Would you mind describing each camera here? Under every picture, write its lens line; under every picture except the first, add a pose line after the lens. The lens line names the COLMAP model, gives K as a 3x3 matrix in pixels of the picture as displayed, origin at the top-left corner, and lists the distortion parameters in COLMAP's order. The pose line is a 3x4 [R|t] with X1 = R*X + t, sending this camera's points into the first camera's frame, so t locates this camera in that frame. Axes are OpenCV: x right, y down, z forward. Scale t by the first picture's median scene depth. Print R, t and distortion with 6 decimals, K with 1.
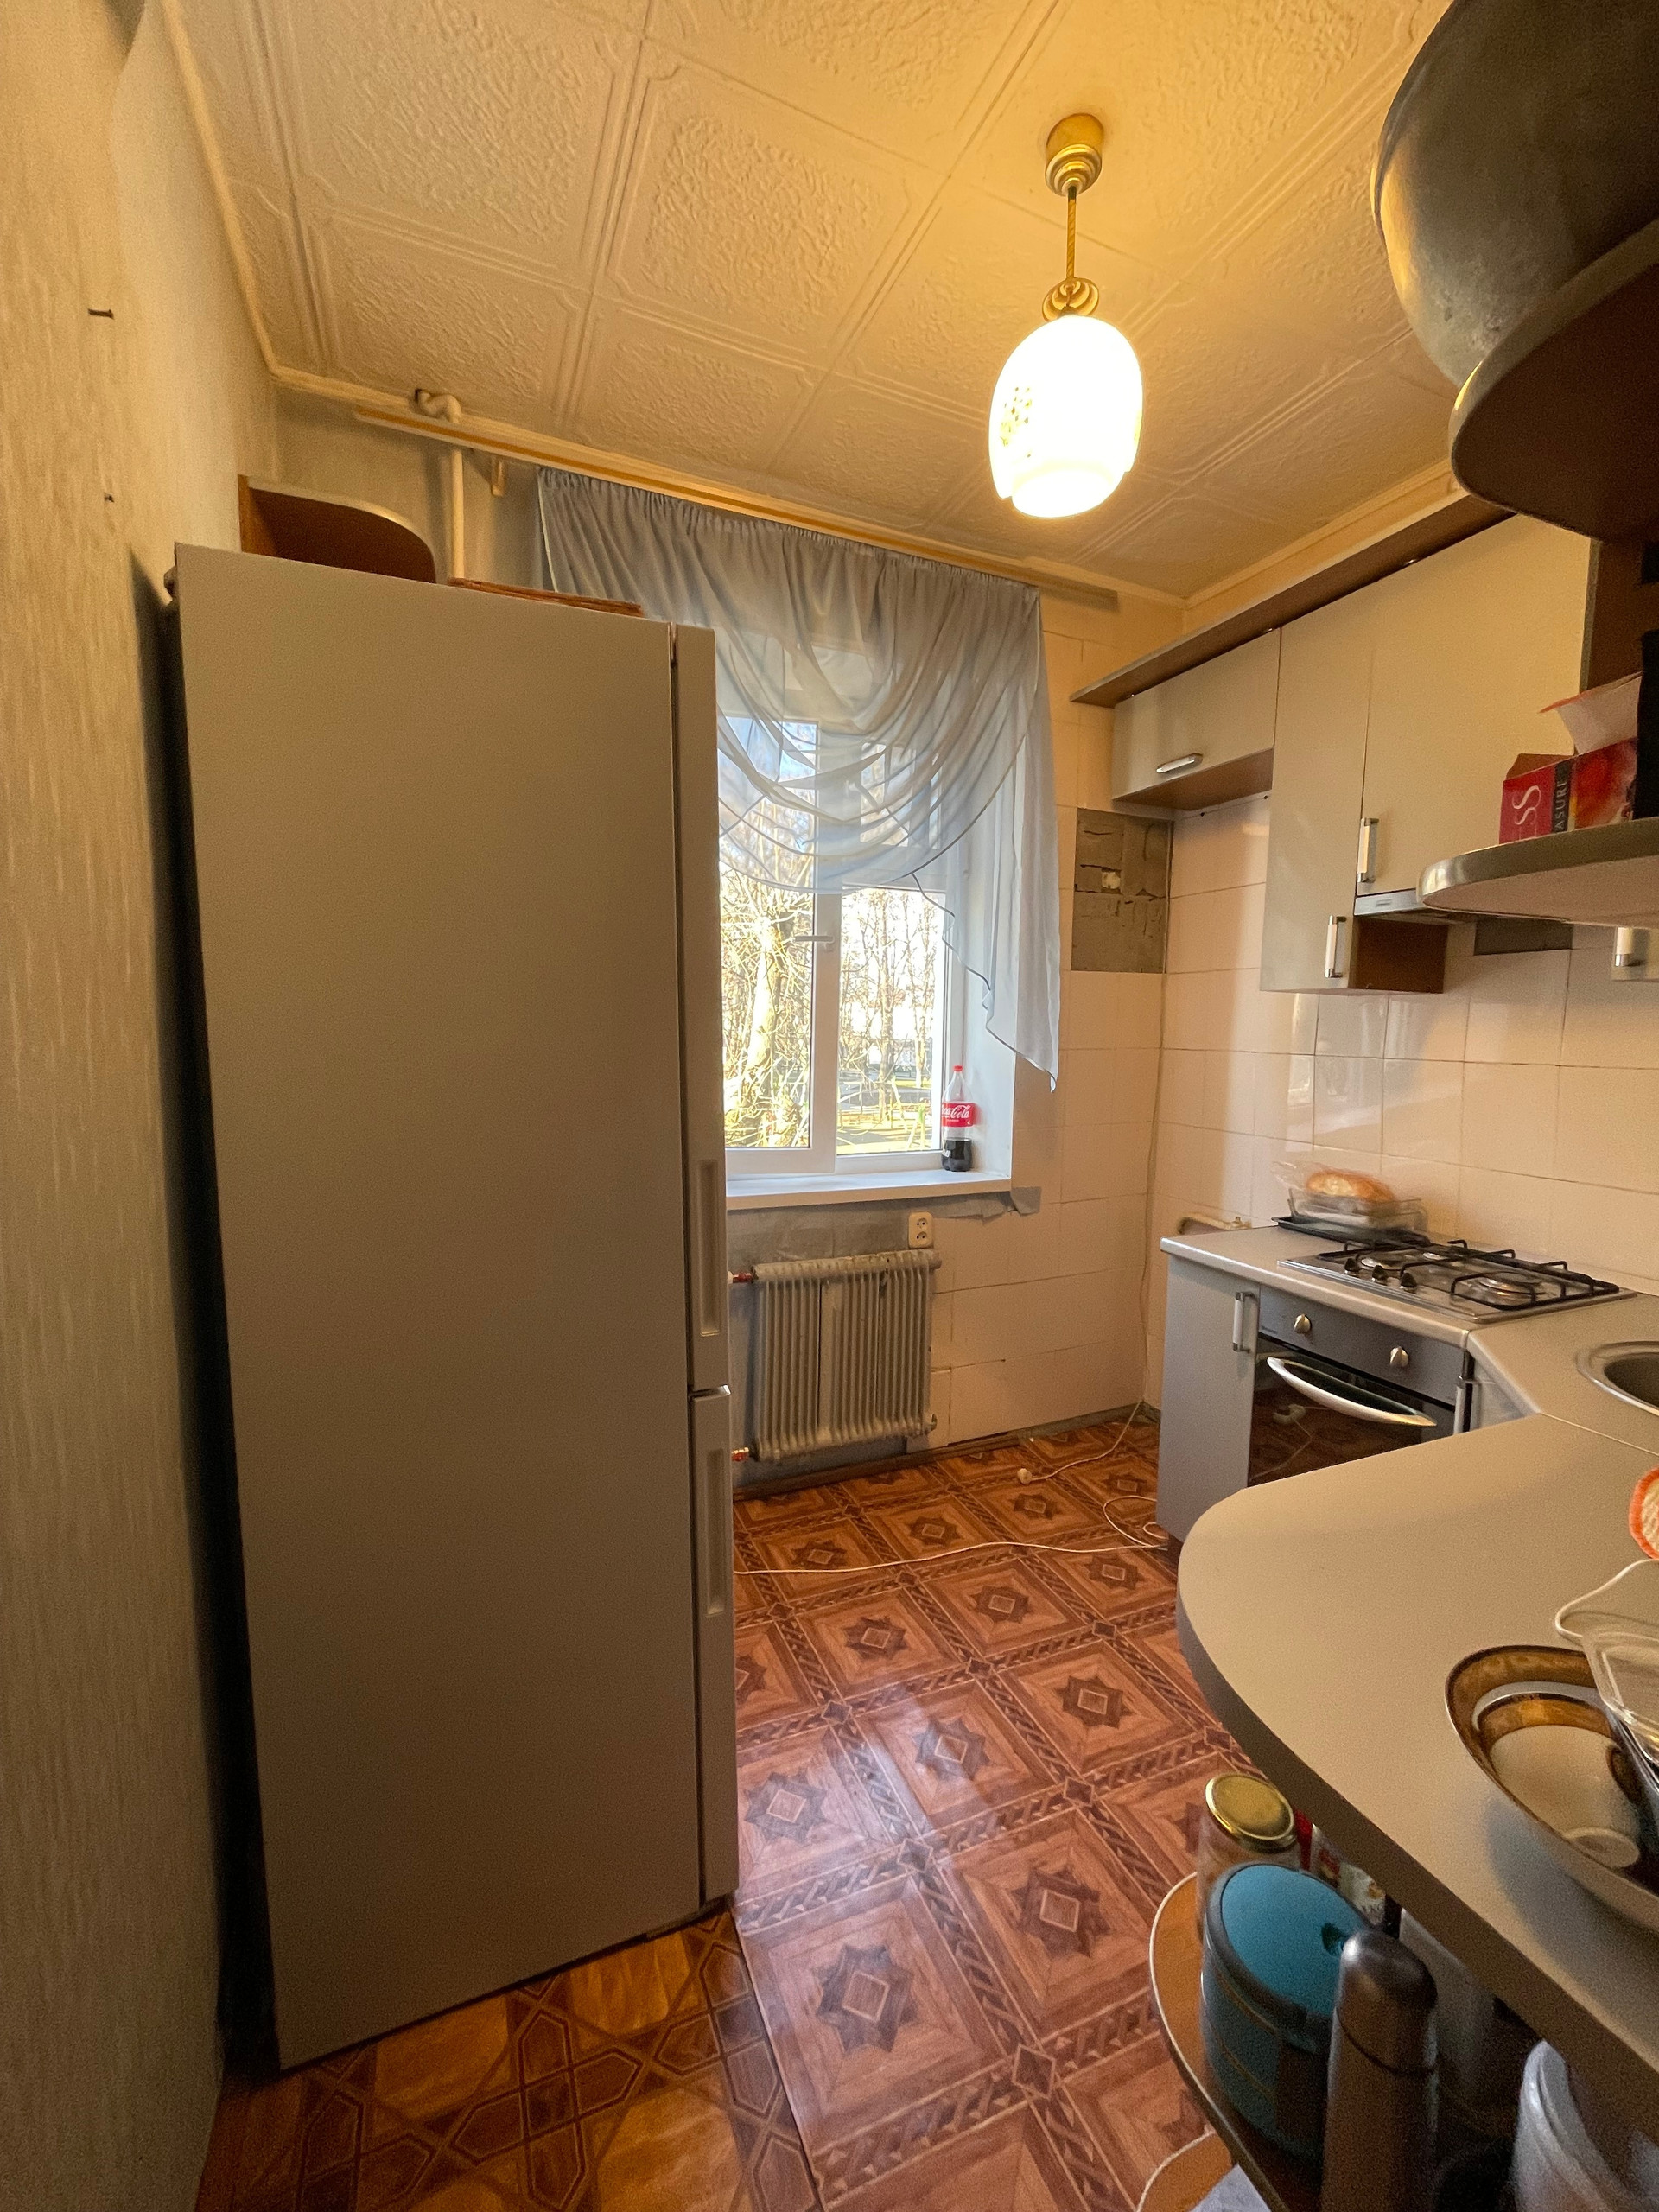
lens RADIAL K [[888.4, 0, 826.3], [0, 888.4, 1111.8], [0, 0, 1]] dist [0.003010, 0.000075]
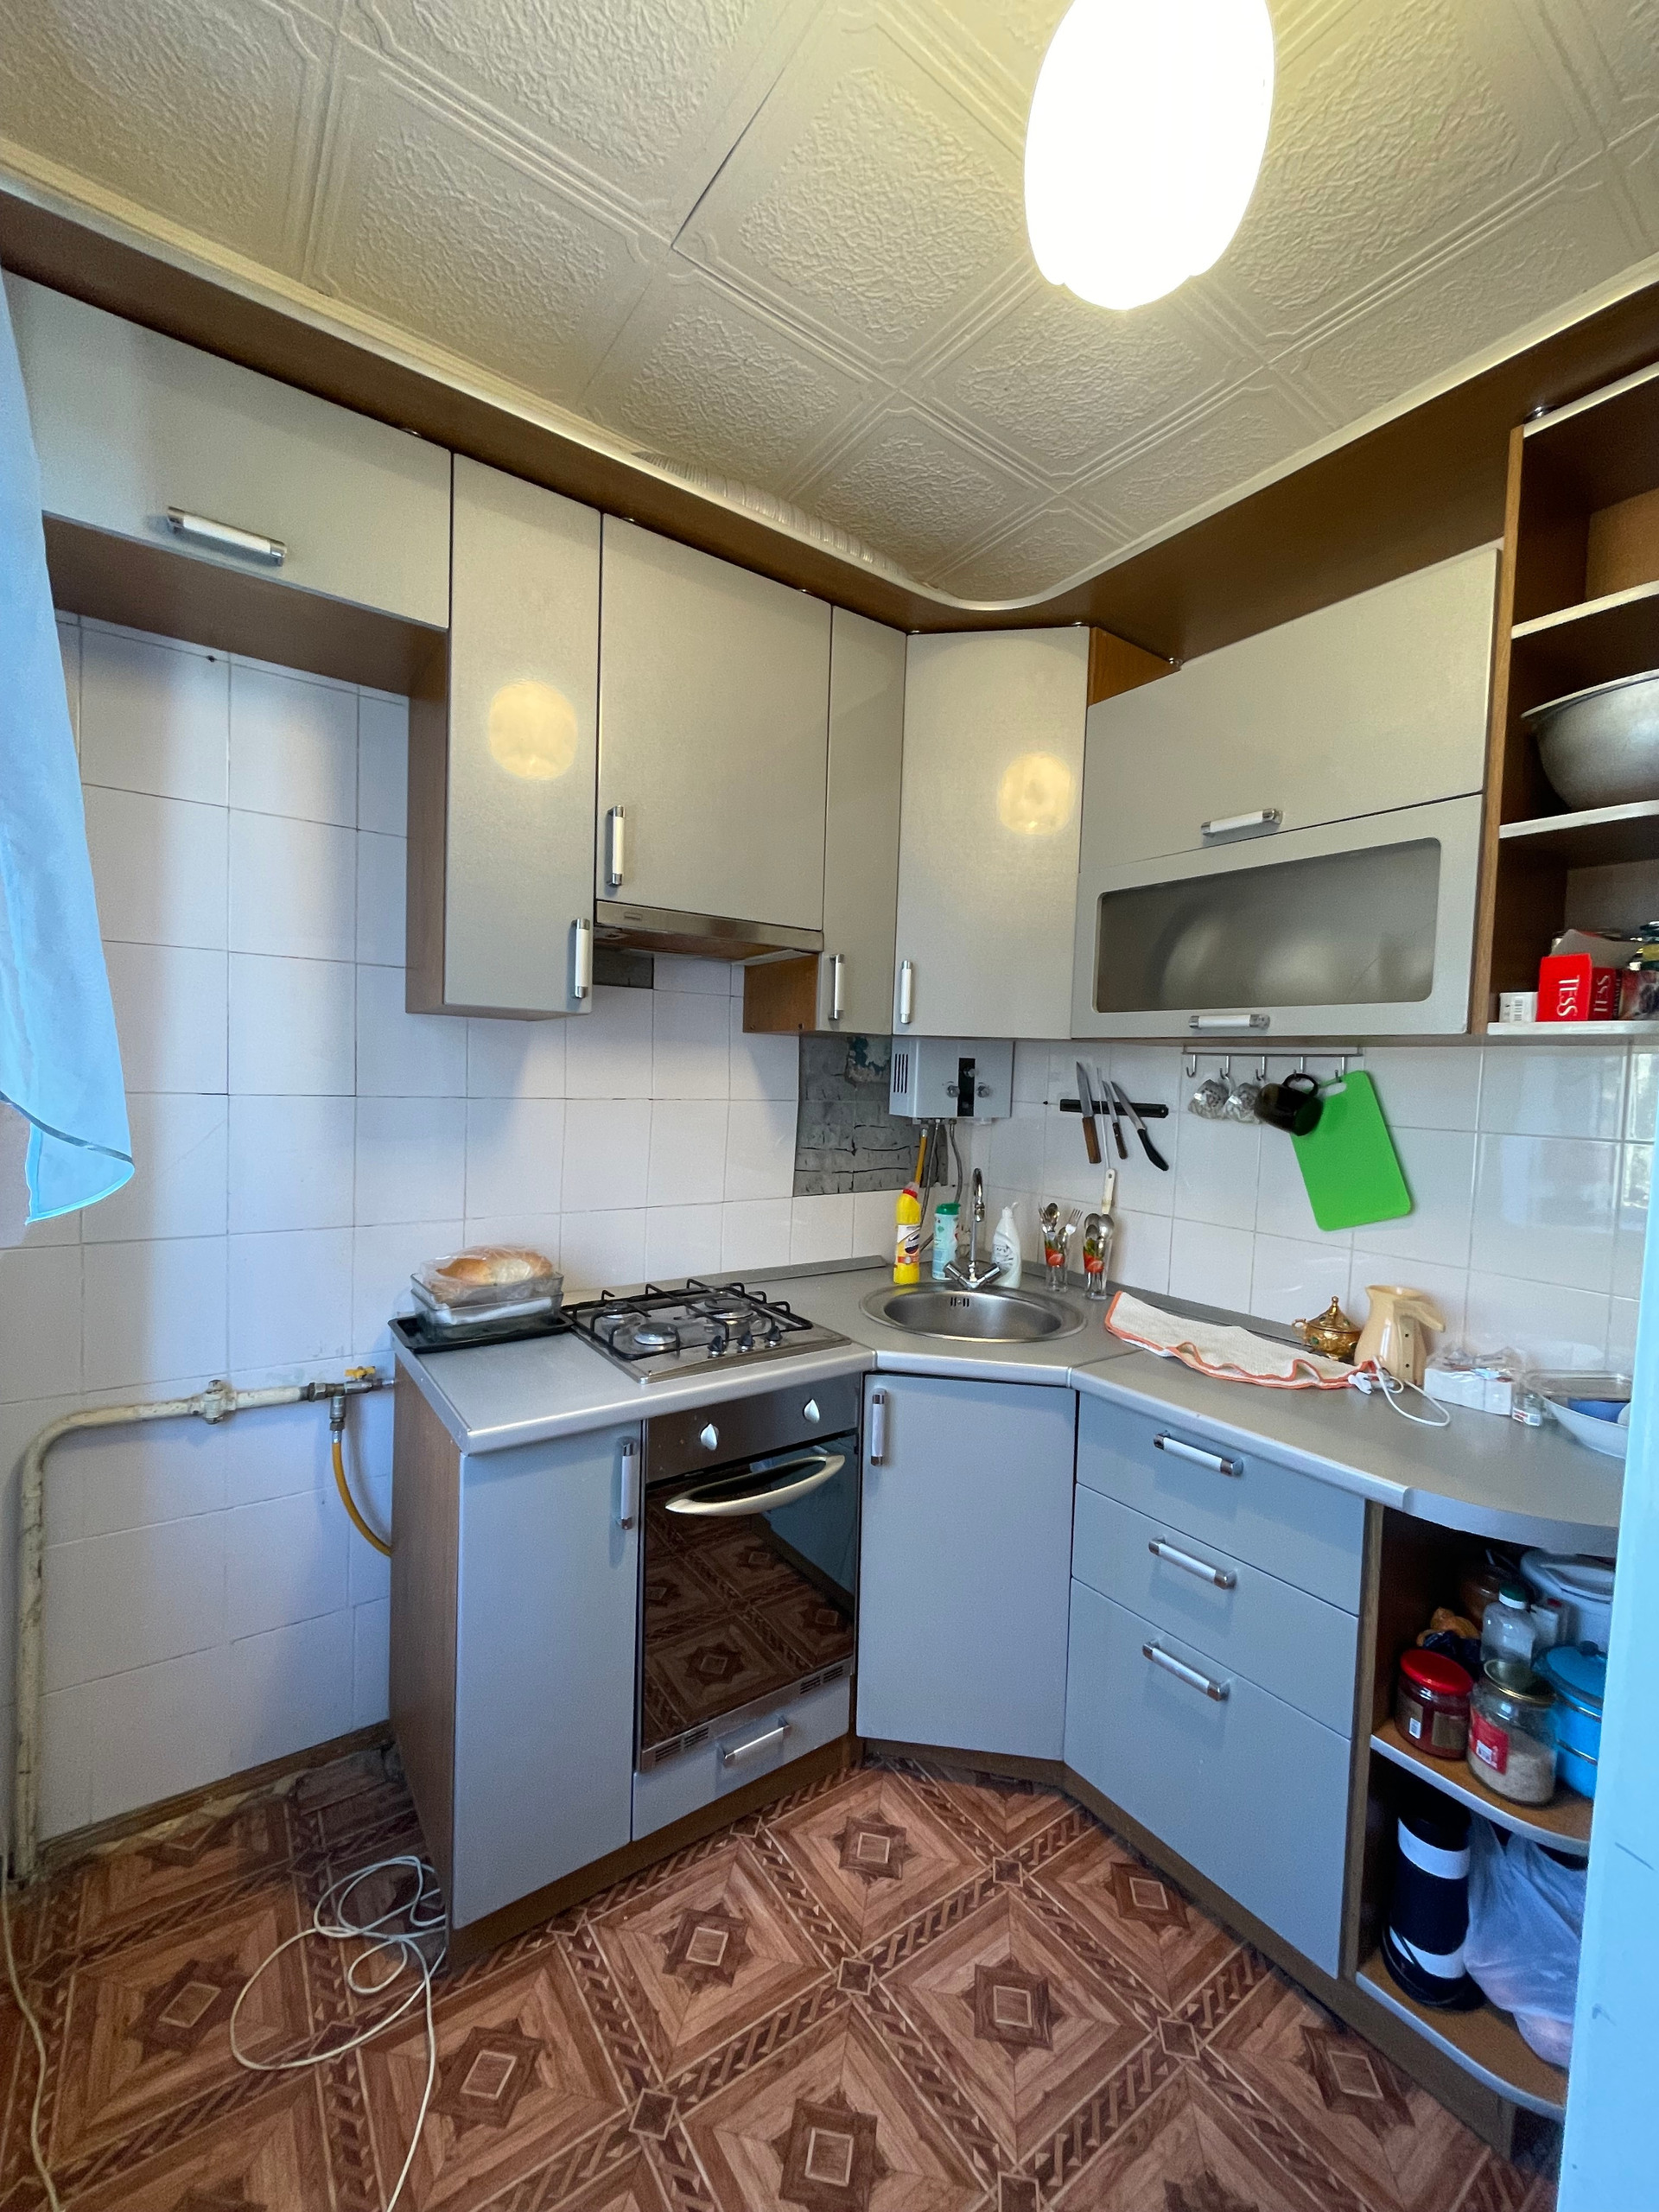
lens RADIAL K [[888.4, 0, 832.4], [0, 888.4, 1115.7], [0, 0, 1]] dist [0.003010, 0.000075]
pose [[-0.226555, -0.056053, 0.972384, -0.246189], [0.054821, 0.996026, 0.070189, -0.096378], [-0.972454, 0.069208, -0.222582, 1.009169]]
